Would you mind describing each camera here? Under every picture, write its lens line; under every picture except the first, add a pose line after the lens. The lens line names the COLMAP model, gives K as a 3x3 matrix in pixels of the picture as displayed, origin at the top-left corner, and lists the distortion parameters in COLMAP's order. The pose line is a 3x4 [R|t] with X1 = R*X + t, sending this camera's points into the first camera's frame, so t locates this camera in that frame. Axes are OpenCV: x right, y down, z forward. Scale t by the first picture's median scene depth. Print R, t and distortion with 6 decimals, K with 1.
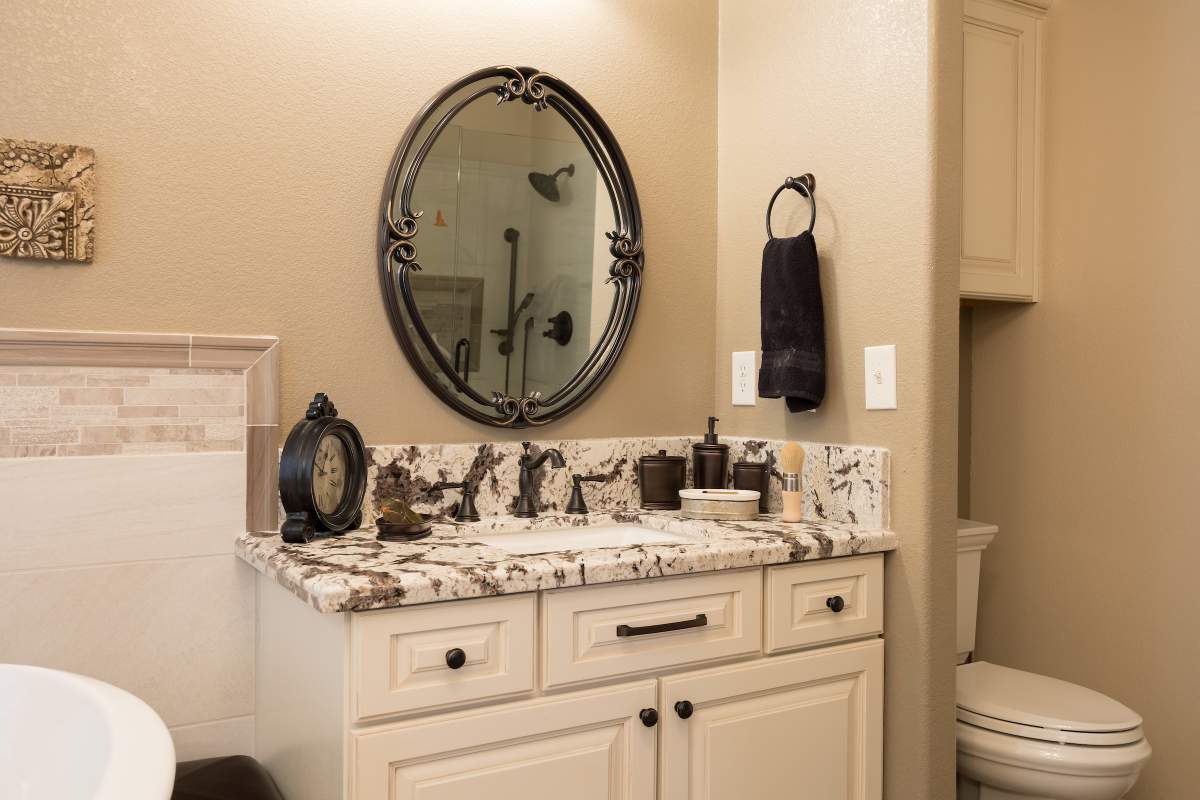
lens RADIAL K [[1110.8, 0, 647.8], [0, 1110.8, 392.0], [0, 0, 1]] dist [0.024144, 0.001218]
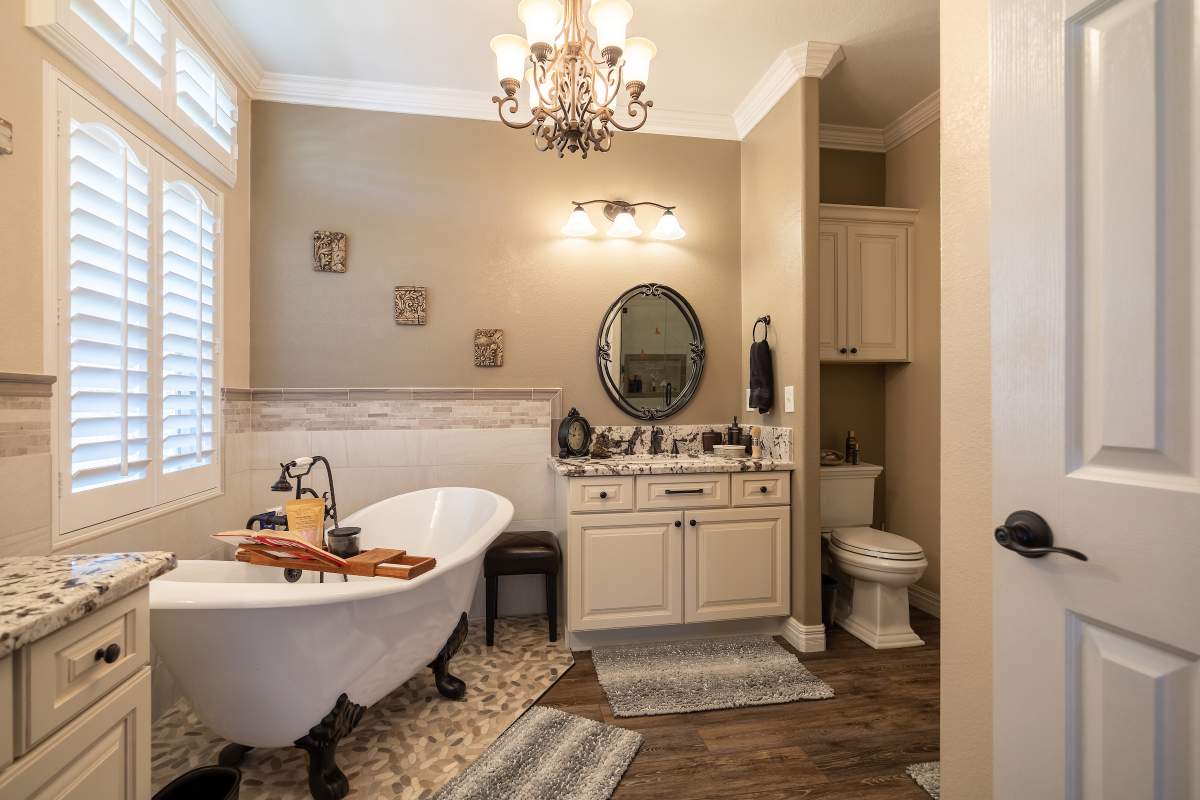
lens RADIAL K [[585.1, 0, 596.6], [0, 585.1, 396.5], [0, 0, 1]] dist [0.000425, -0.000201]
pose [[0.934610, -0.014539, -0.355377, 0.279258], [0.008484, 0.999791, -0.018590, 0.000912], [0.355573, 0.014359, 0.934538, -0.364868]]
